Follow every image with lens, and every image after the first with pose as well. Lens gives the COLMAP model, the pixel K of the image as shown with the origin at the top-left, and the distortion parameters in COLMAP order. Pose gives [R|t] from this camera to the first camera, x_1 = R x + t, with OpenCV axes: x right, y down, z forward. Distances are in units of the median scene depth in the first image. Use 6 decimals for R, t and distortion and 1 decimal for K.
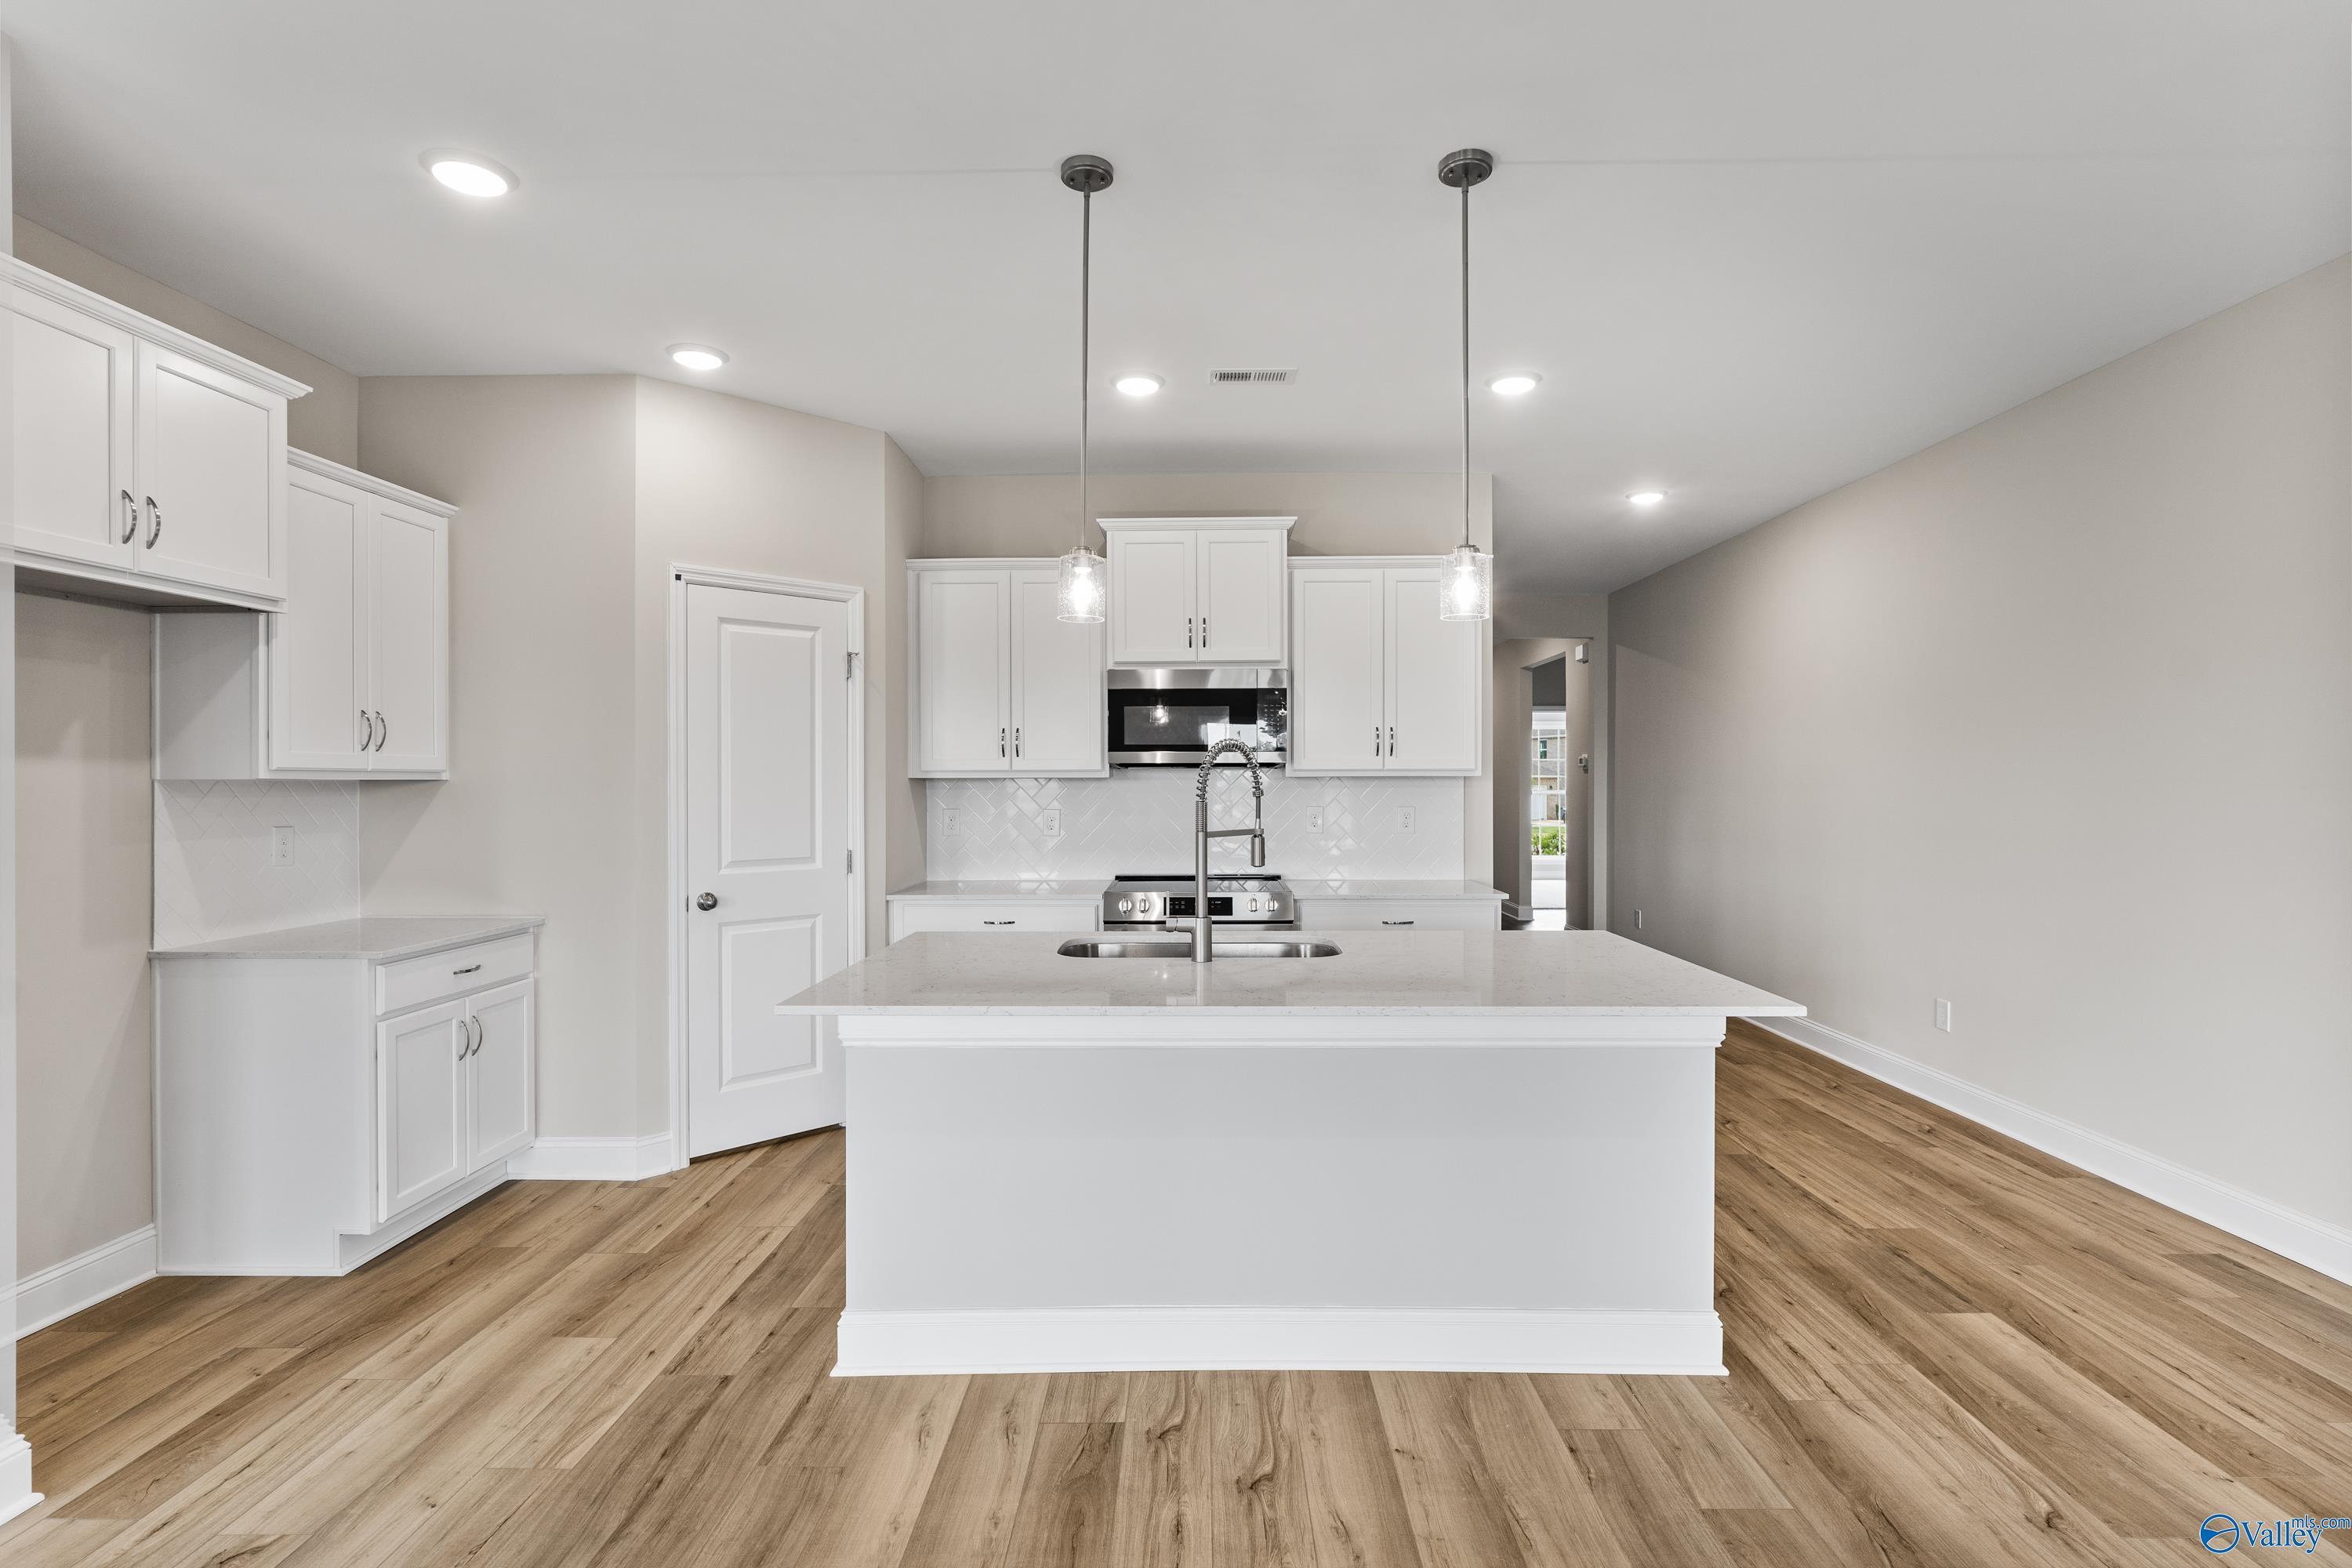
lens RADIAL K [[1117.0, 0, 1178.6], [0, 1117.0, 786.4], [0, 0, 1]] dist [-0.004539, 0.003160]
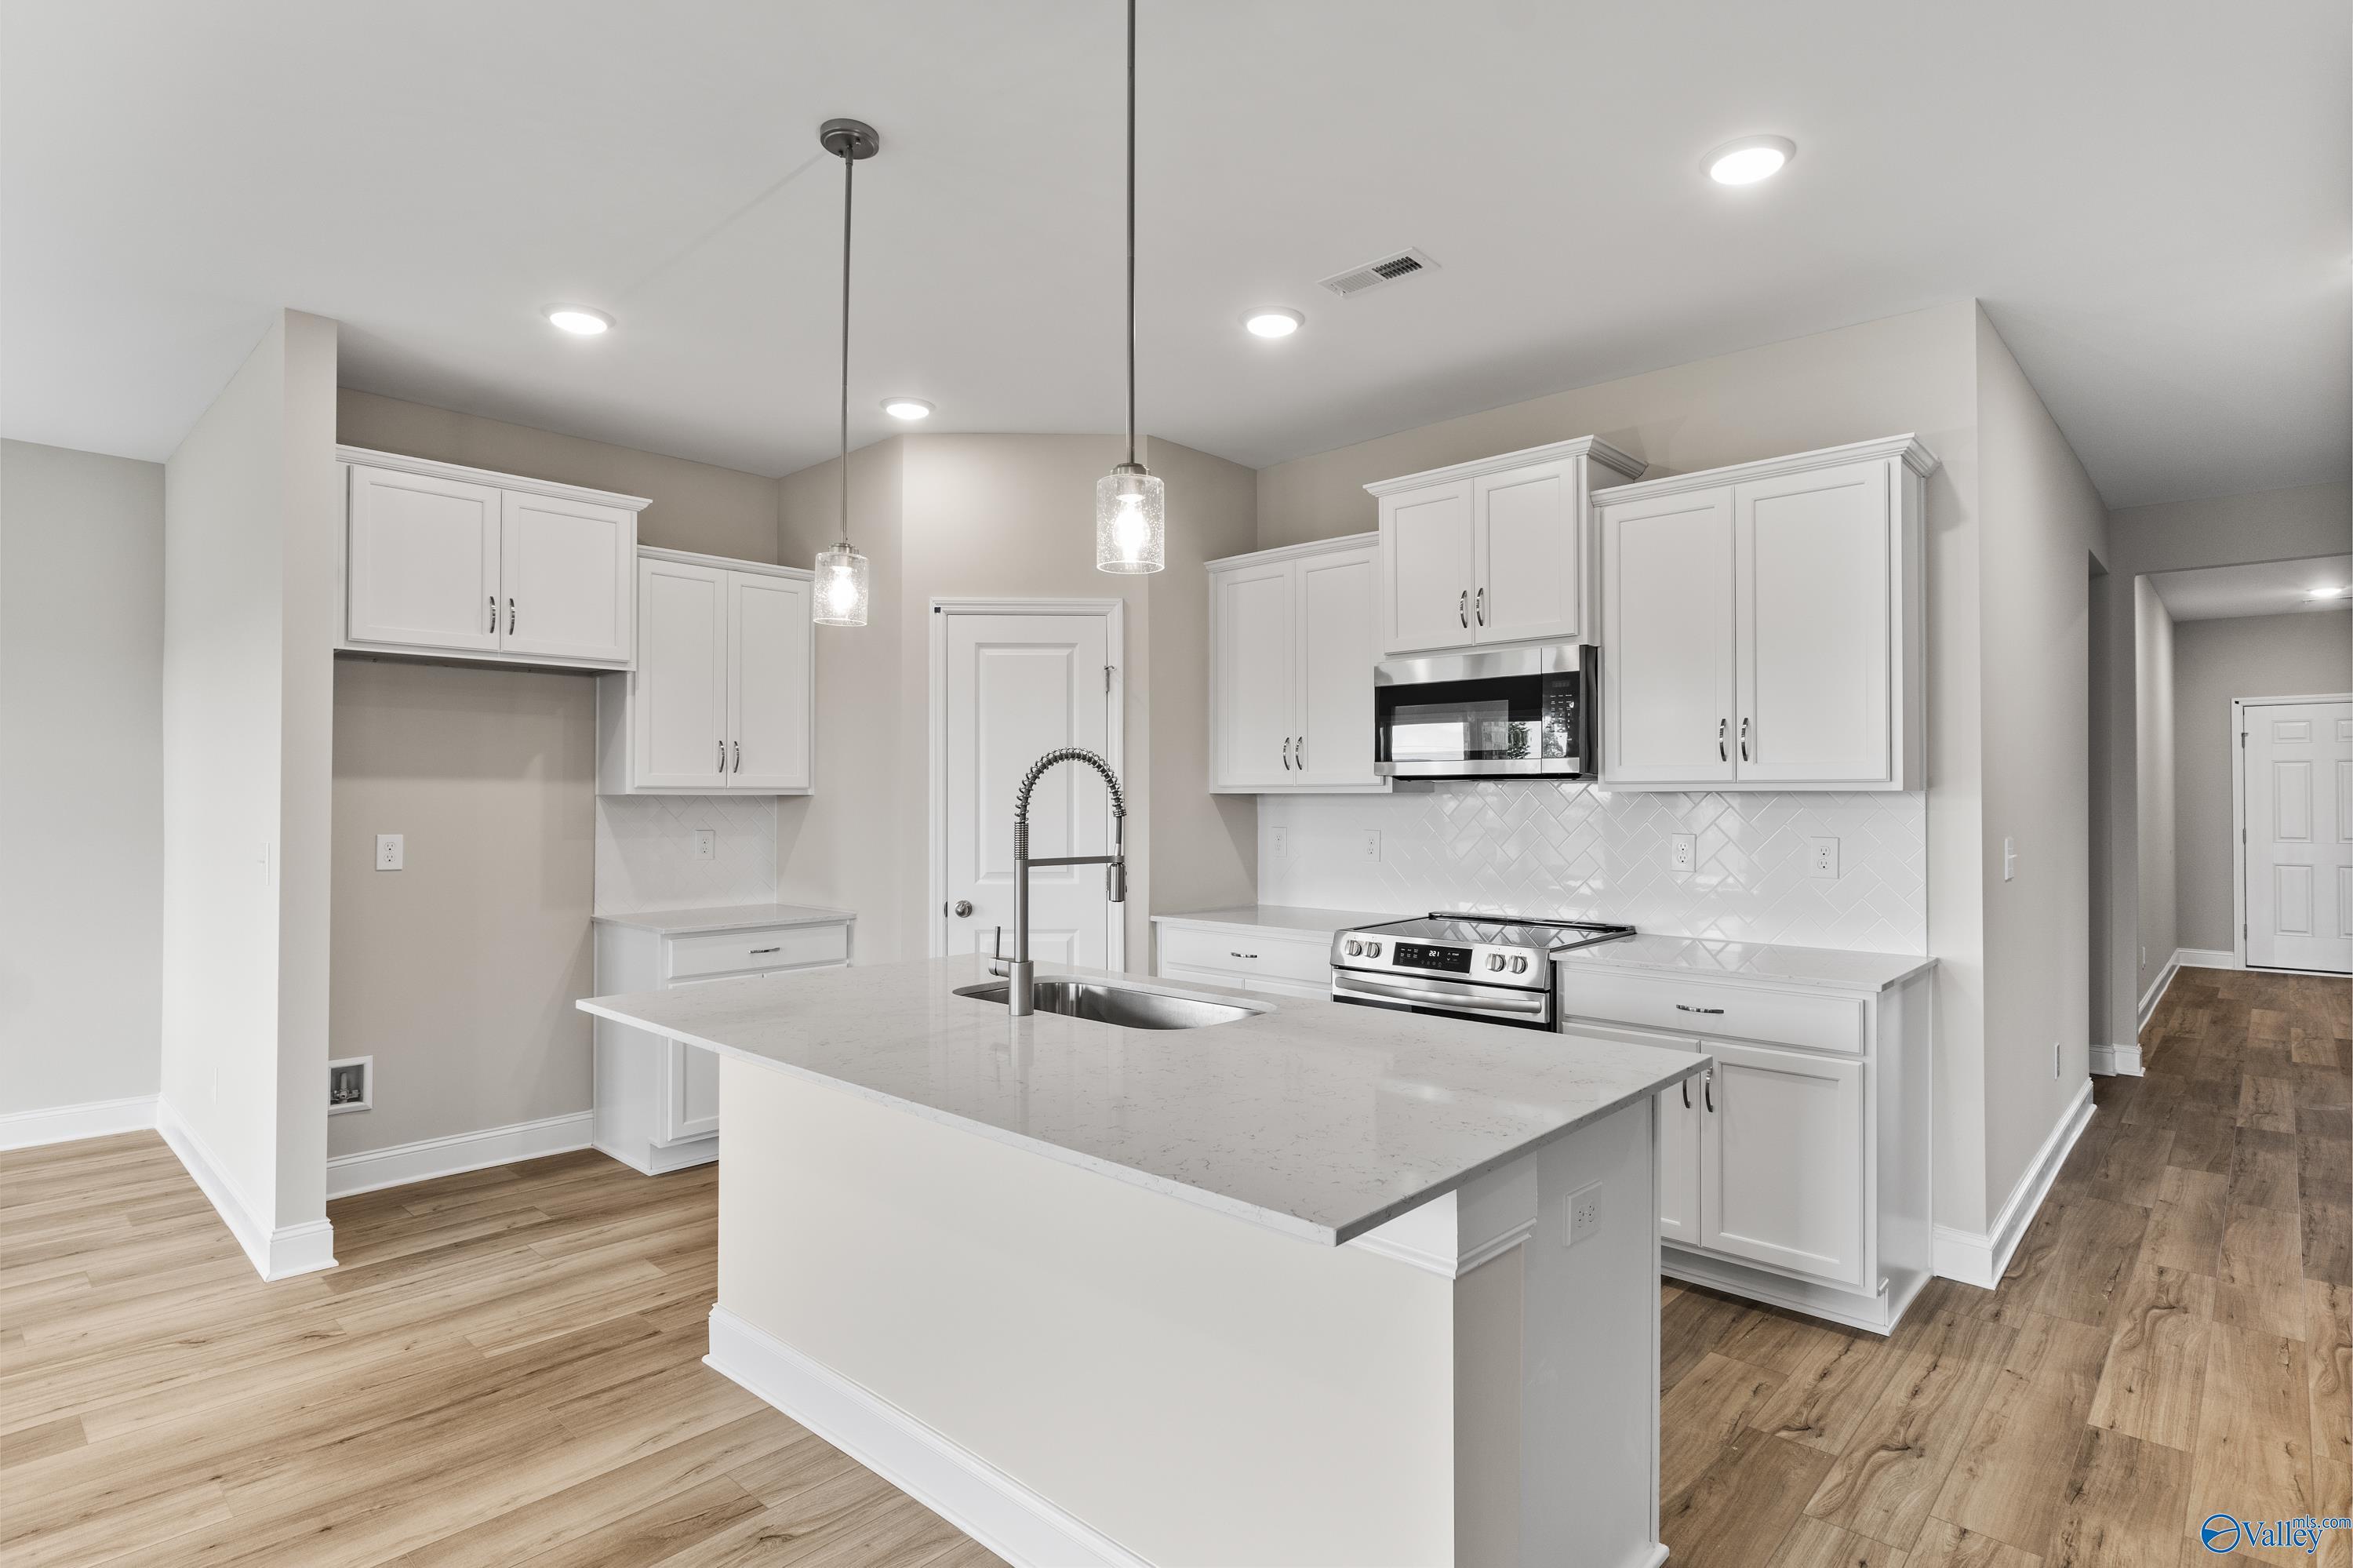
lens RADIAL K [[1180.6, 0, 1180.7], [0, 1180.6, 784.6], [0, 0, 1]] dist [0.004063, -0.001210]
pose [[0.744925, -0.004723, -0.667131, 0.624672], [-0.005003, 0.999907, -0.012665, -0.003622], [0.667129, 0.012772, 0.744832, 0.373214]]
